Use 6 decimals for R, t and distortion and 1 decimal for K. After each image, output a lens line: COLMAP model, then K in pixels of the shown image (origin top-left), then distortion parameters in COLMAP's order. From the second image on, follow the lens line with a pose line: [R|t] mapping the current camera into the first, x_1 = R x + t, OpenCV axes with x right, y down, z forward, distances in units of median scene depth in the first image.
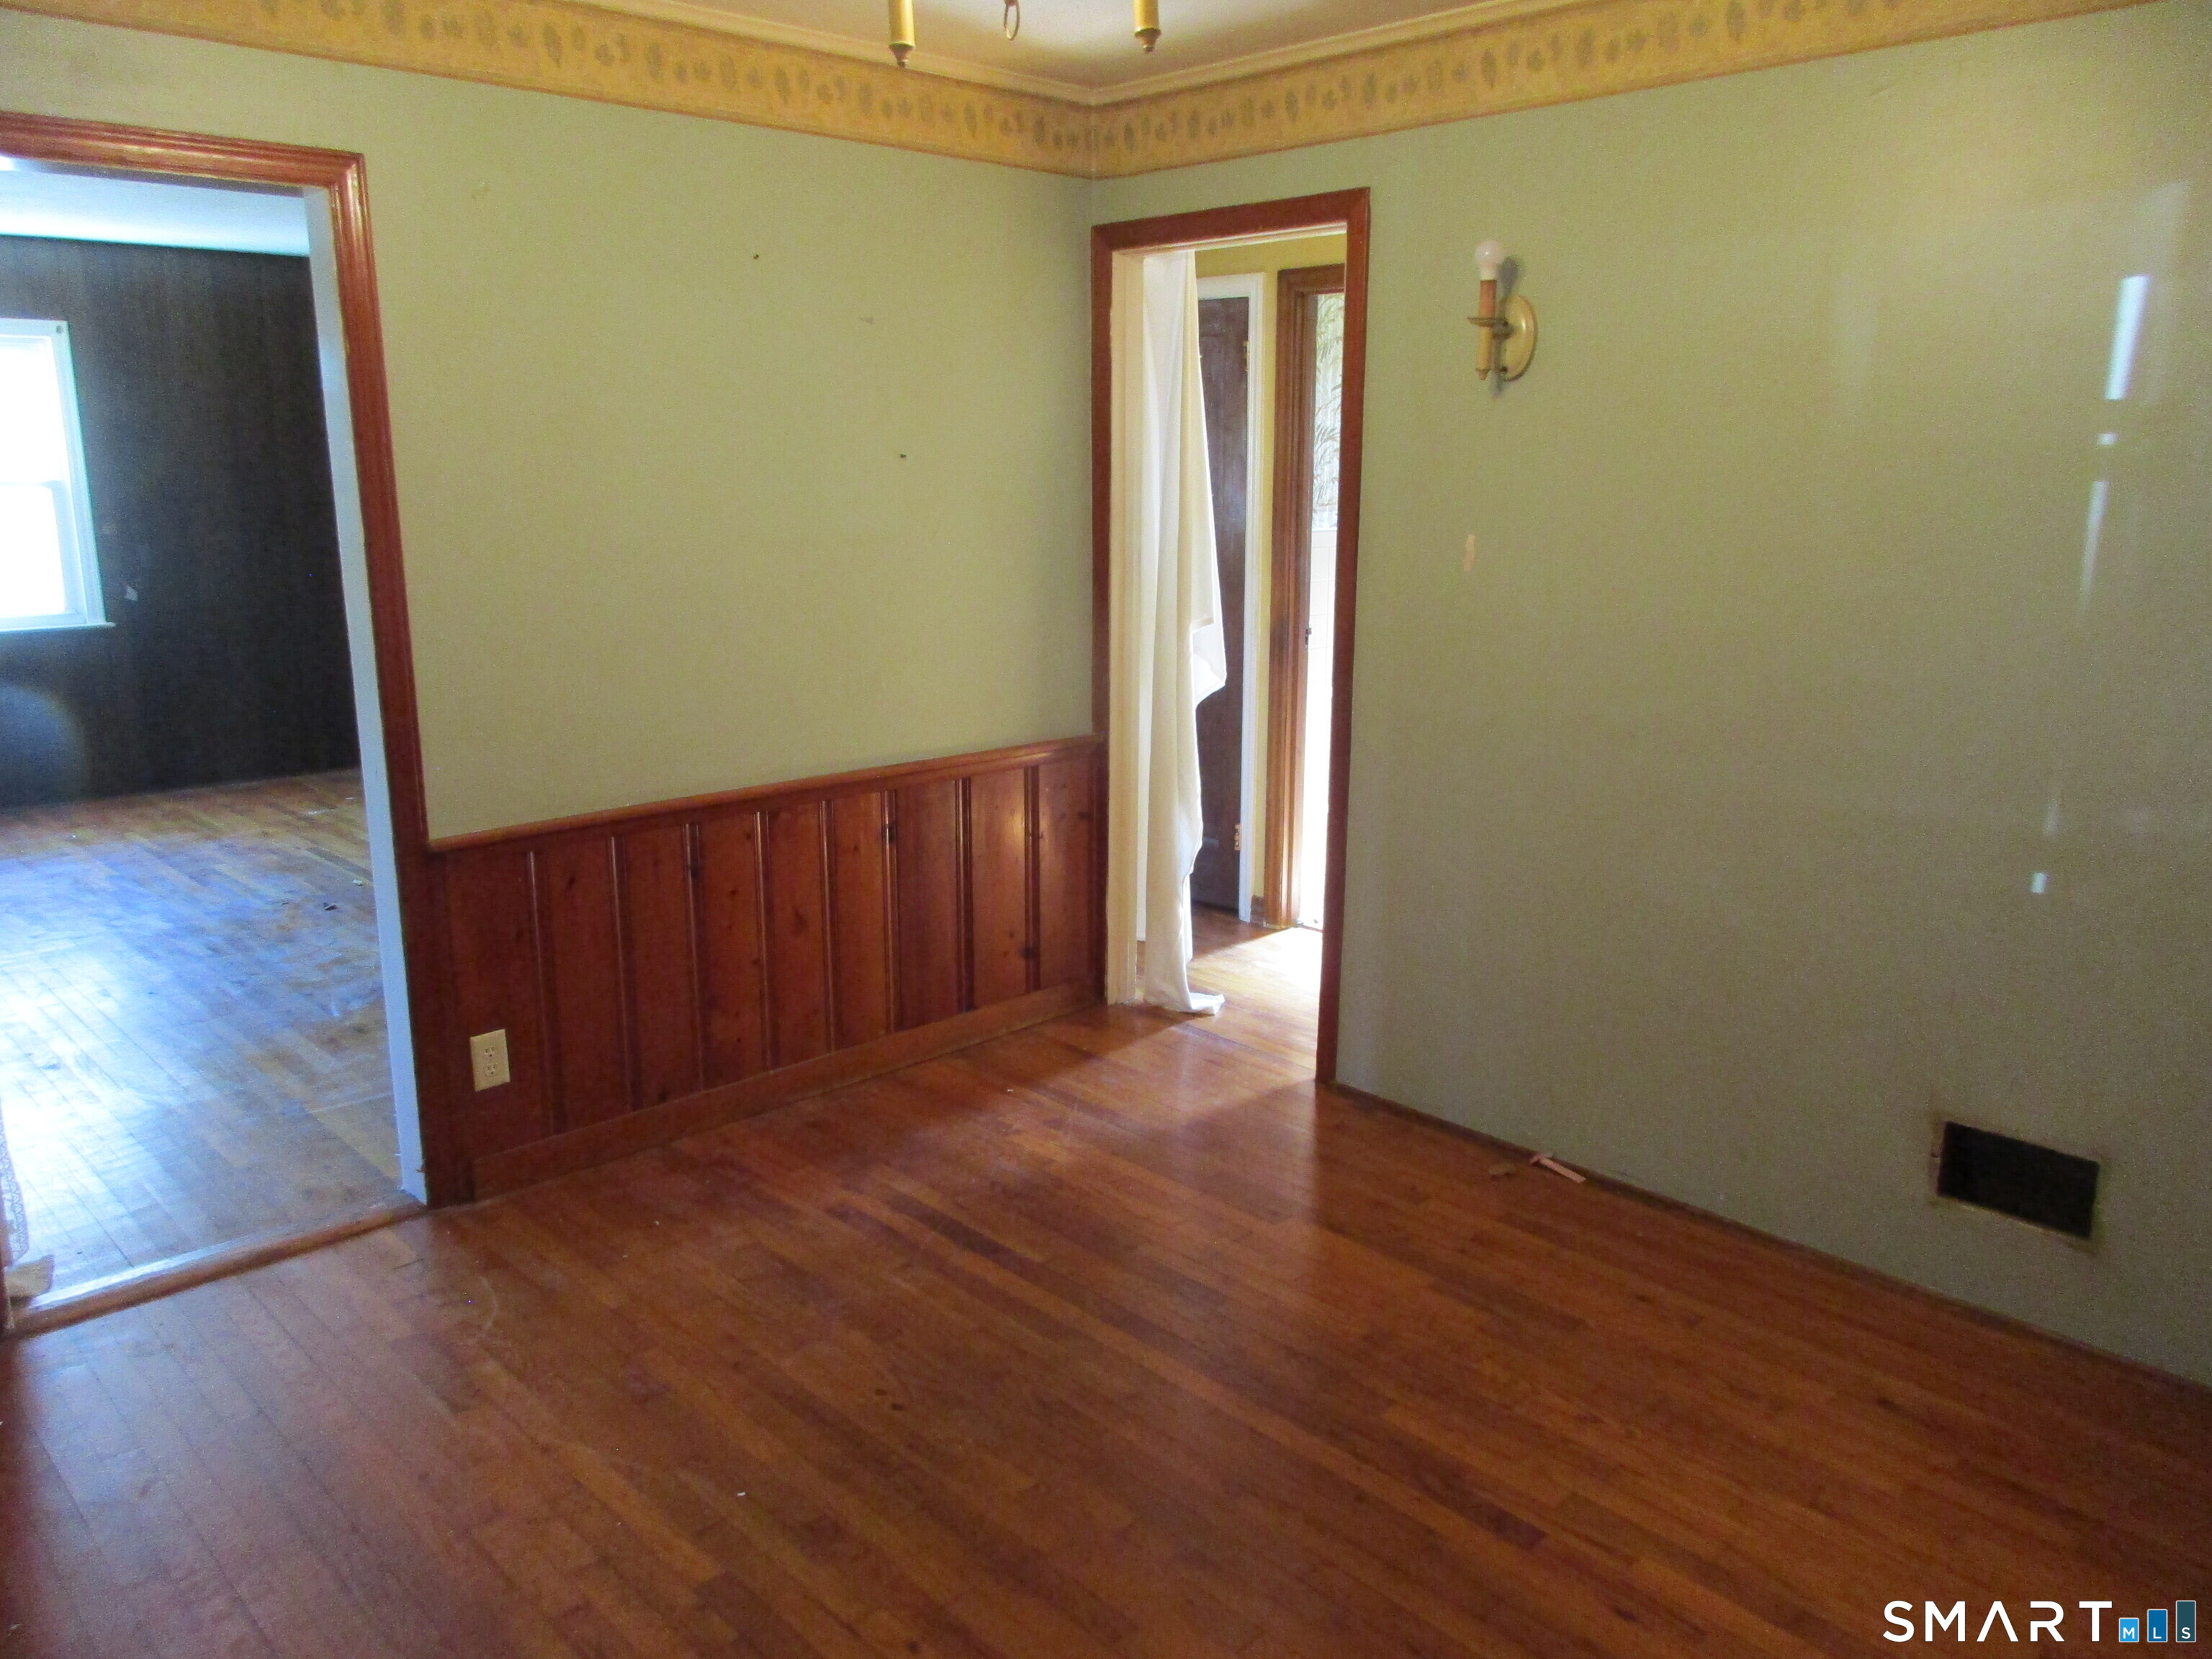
lens RADIAL K [[1650.4, 0, 1095.8], [0, 1650.4, 829.3], [0, 0, 1]] dist [0.005061, 0.004124]
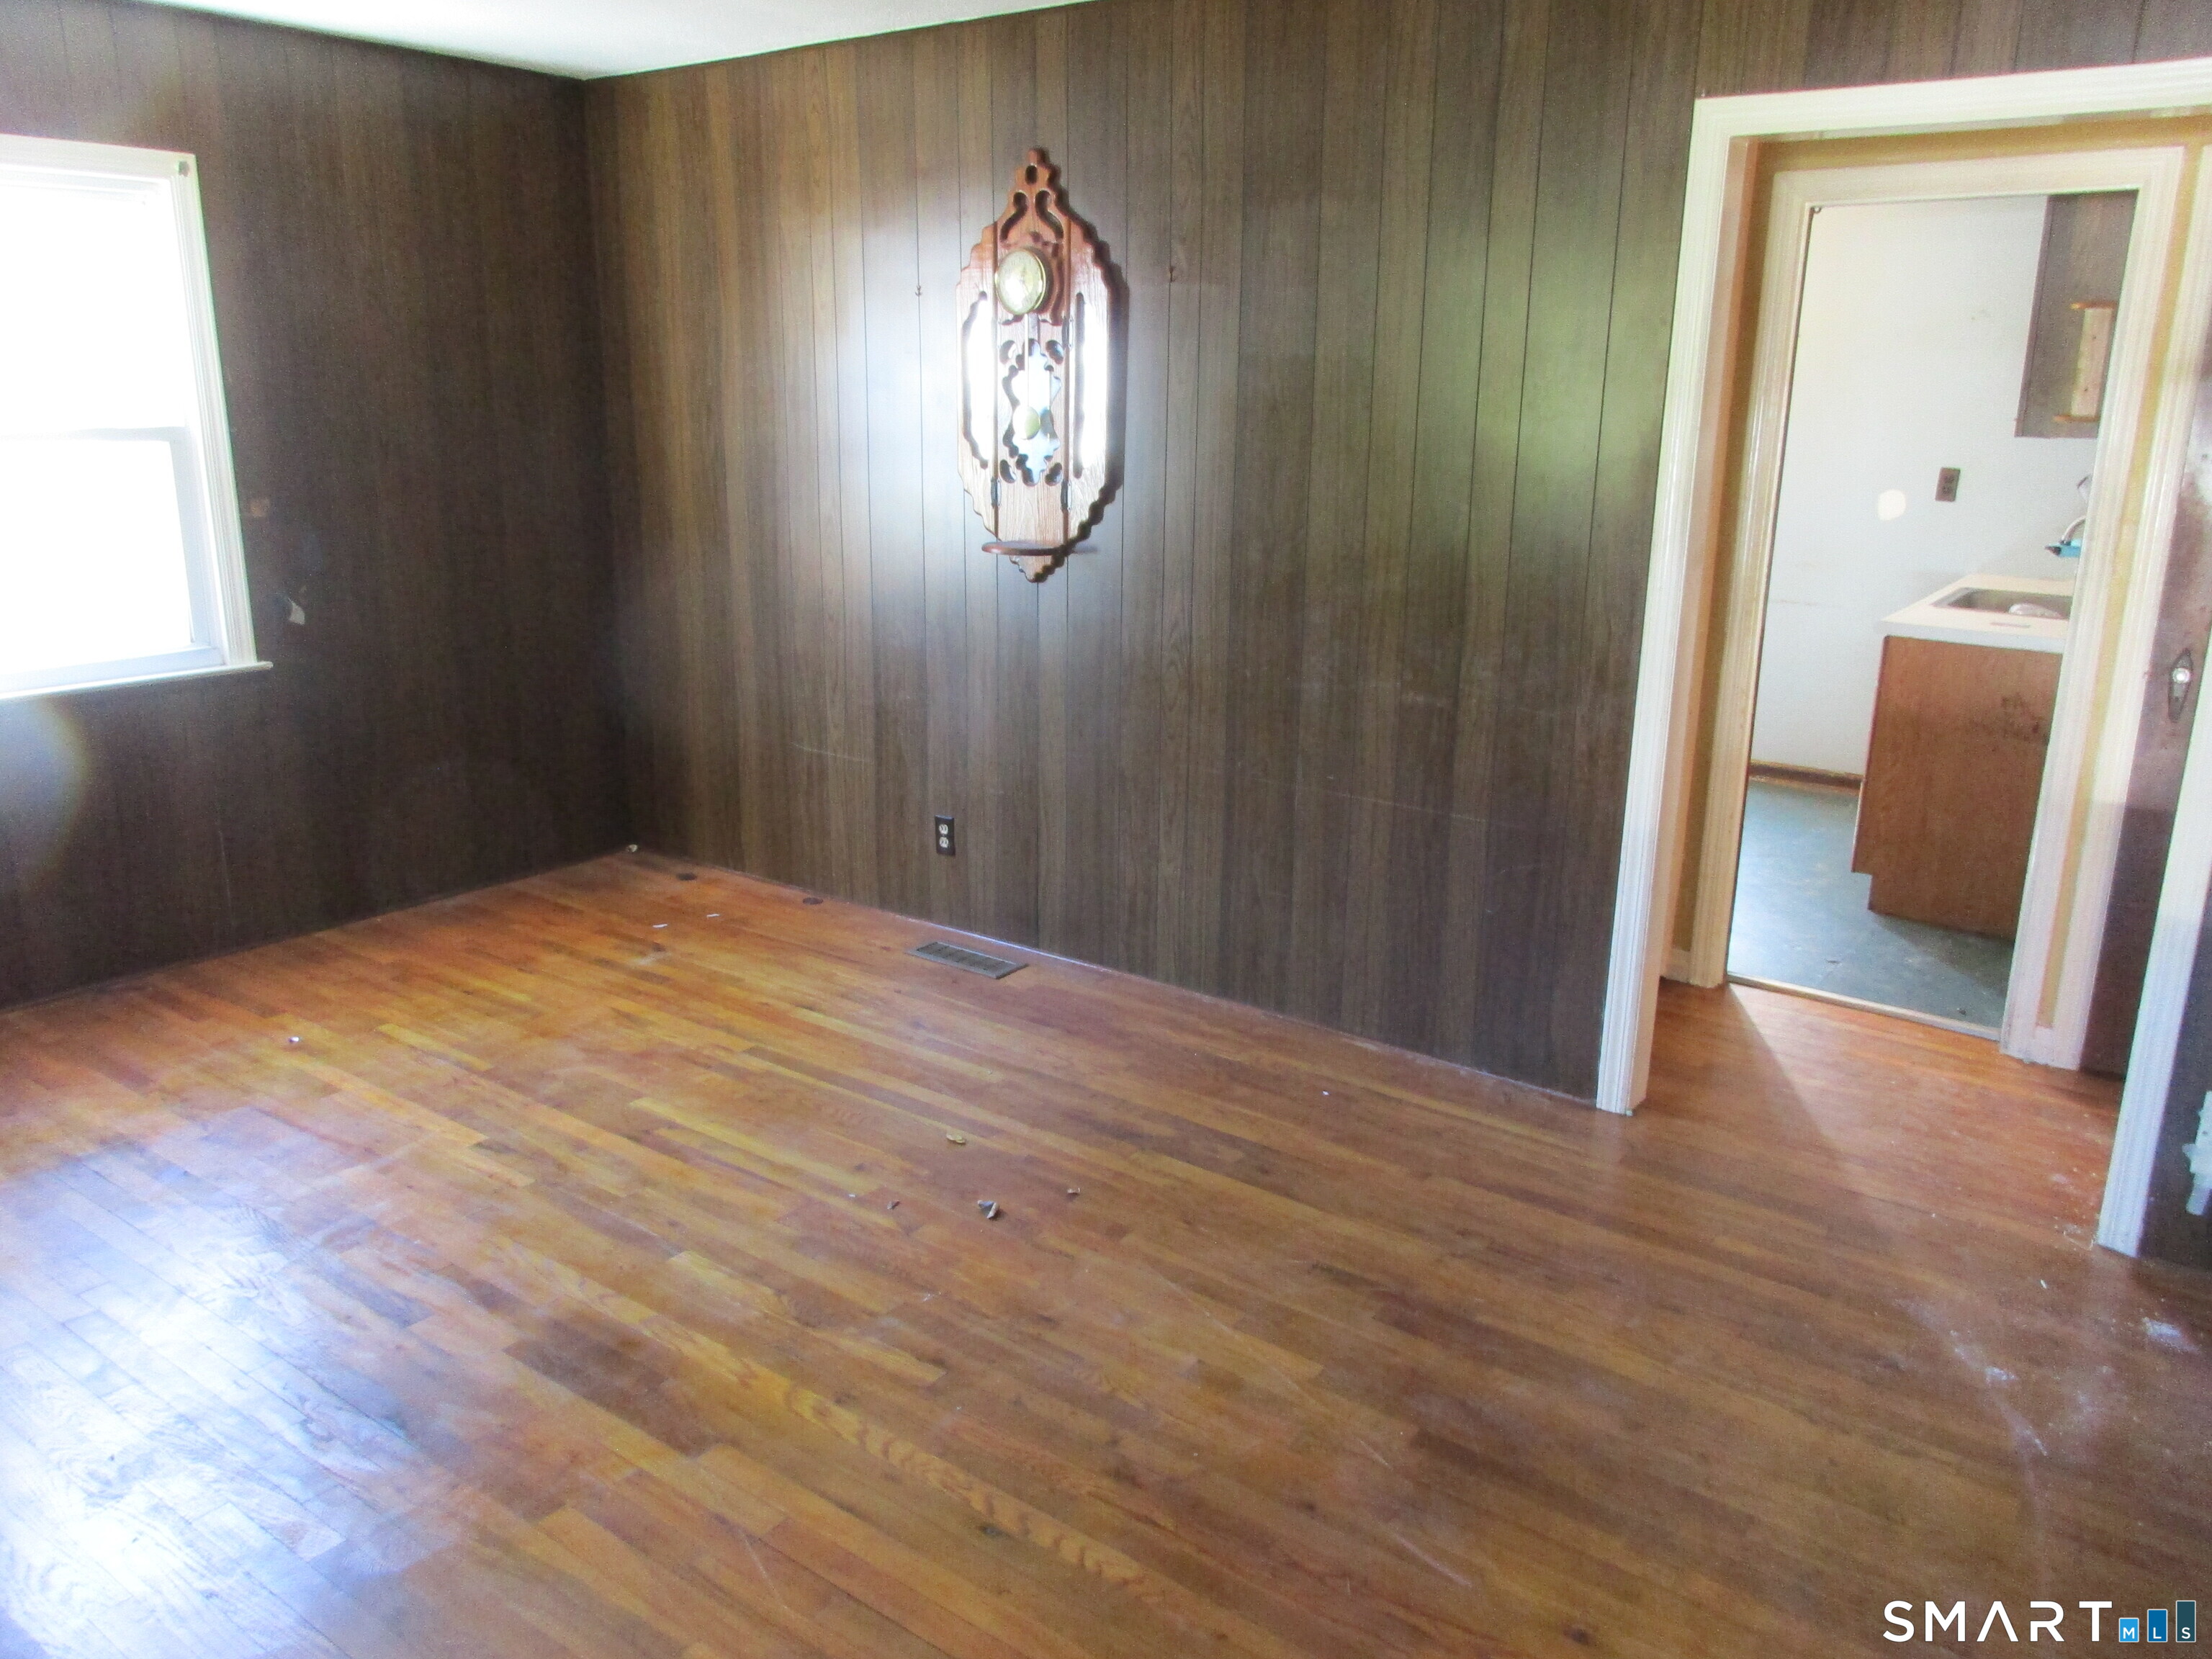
lens RADIAL K [[1650.4, 0, 1112.1], [0, 1650.4, 825.1], [0, 0, 1]] dist [0.005061, 0.004124]
pose [[0.983074, -0.037236, 0.179383, -0.405730], [0.029236, 0.998465, 0.047042, -0.085642], [-0.180859, -0.041001, 0.982654, 0.346606]]
